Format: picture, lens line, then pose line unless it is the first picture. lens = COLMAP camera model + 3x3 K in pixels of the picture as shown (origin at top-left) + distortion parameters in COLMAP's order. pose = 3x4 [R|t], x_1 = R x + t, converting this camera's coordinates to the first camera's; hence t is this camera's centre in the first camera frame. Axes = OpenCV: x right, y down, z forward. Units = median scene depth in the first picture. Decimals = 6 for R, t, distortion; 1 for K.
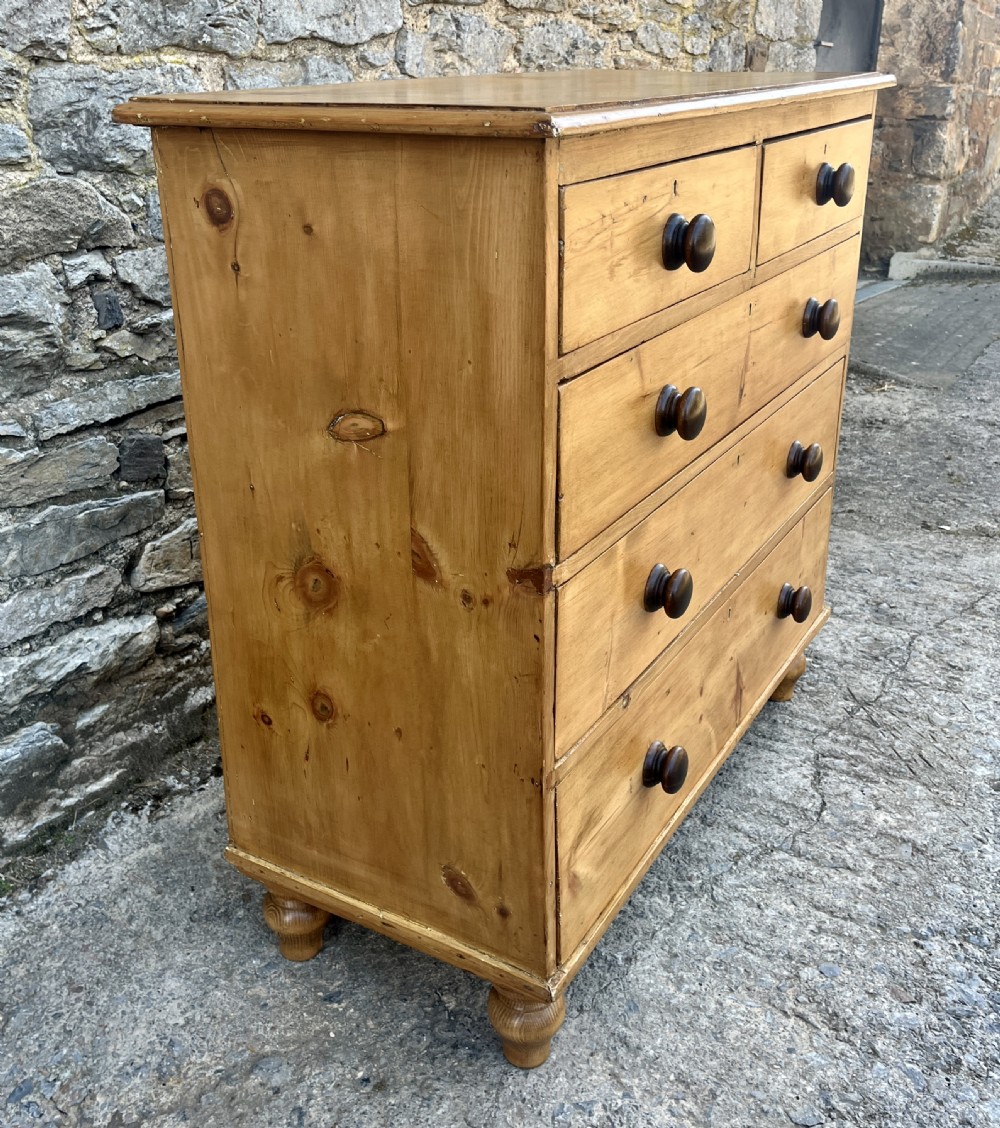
lens RADIAL K [[1184.5, 0, 476.9], [0, 1184.5, 496.3], [0, 0, 1]] dist [0.036290, 0.000000]
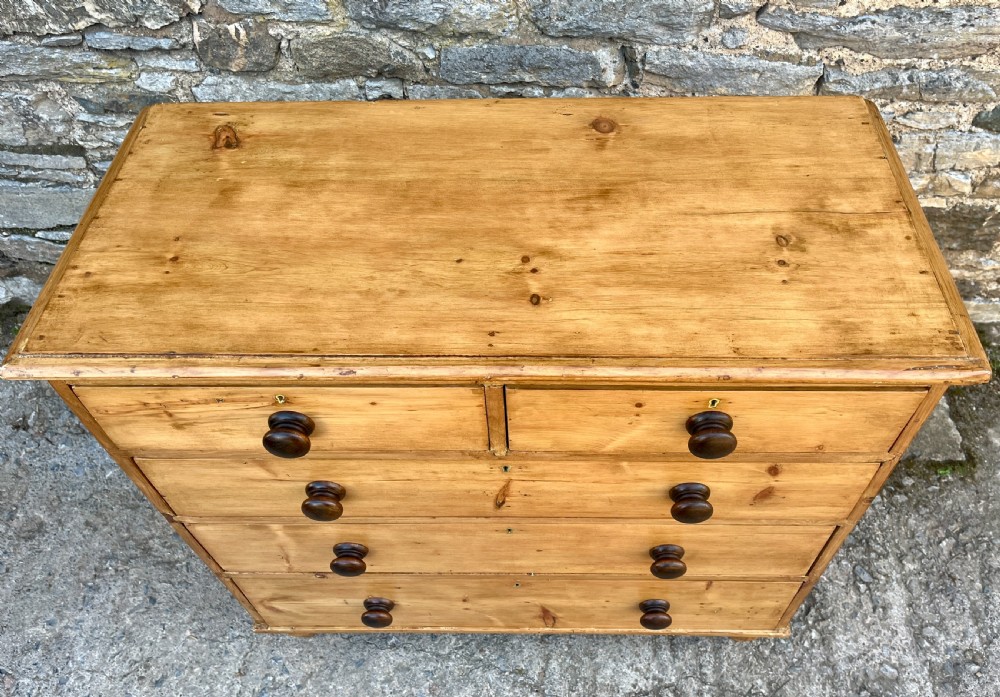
lens RADIAL K [[784.7, 0, 520.7], [0, 784.7, 330.6], [0, 0, 1]] dist [0.048776, -0.047103]
pose [[0.503149, 0.672476, -0.542787, 0.506503], [-0.294732, 0.723953, 0.623719, -0.659300], [0.812388, -0.153847, 0.562456, 0.567063]]
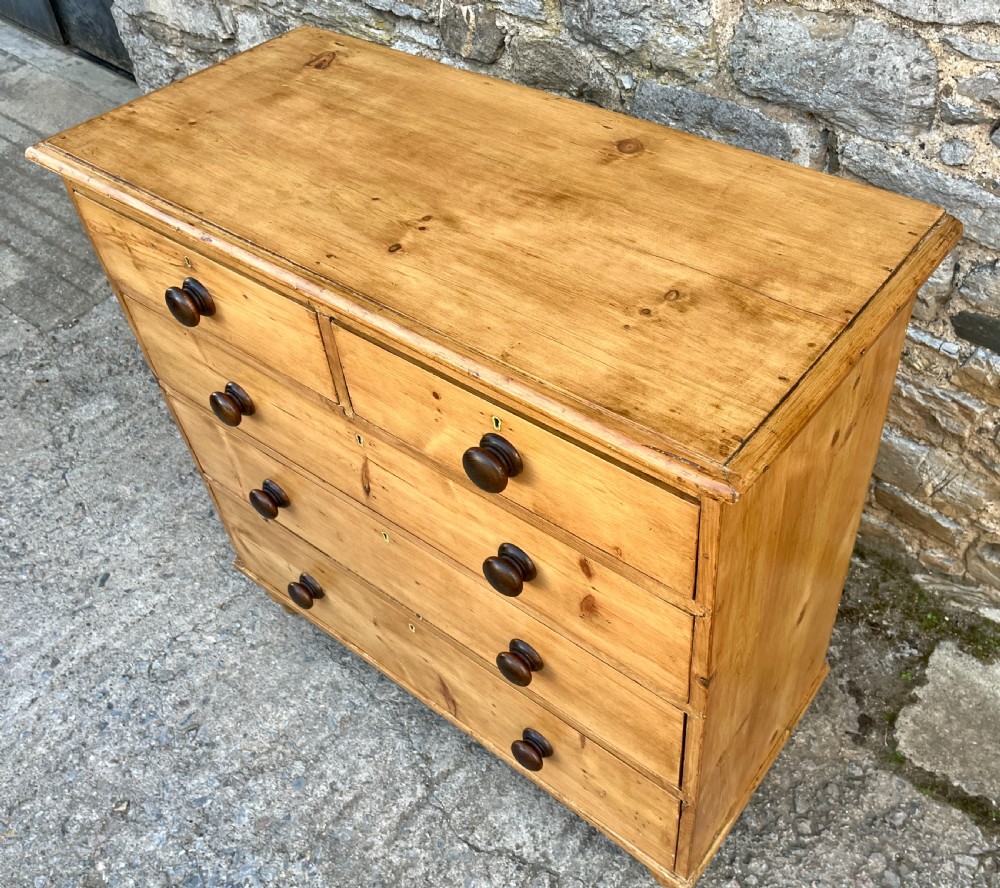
lens RADIAL K [[939.1, 0, 545.2], [0, 939.1, 446.5], [0, 0, 1]] dist [0.032111, 0.000000]
pose [[-0.113935, 0.713087, -0.691756, 0.727156], [-0.304356, 0.637758, 0.707553, -0.728156], [0.945720, 0.291156, 0.144369, 0.954522]]
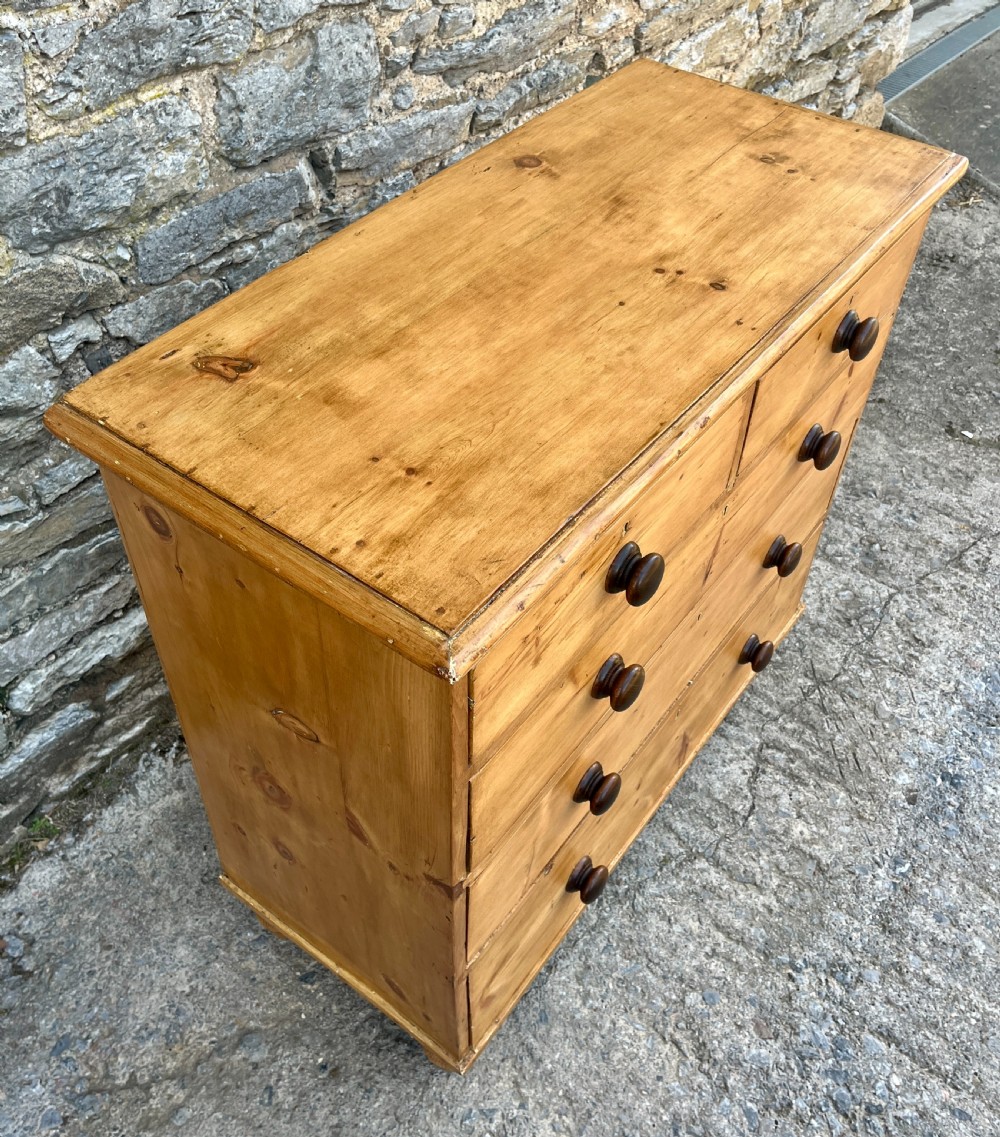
lens RADIAL K [[1103.3, 0, 499.3], [0, 1103.3, 547.0], [0, 0, 1]] dist [0.034334, 0.000000]
pose [[0.994641, 0.096352, -0.037481, 0.074137], [-0.072653, 0.909345, 0.409650, -0.452568], [0.073554, -0.404732, 0.911472, 0.127432]]
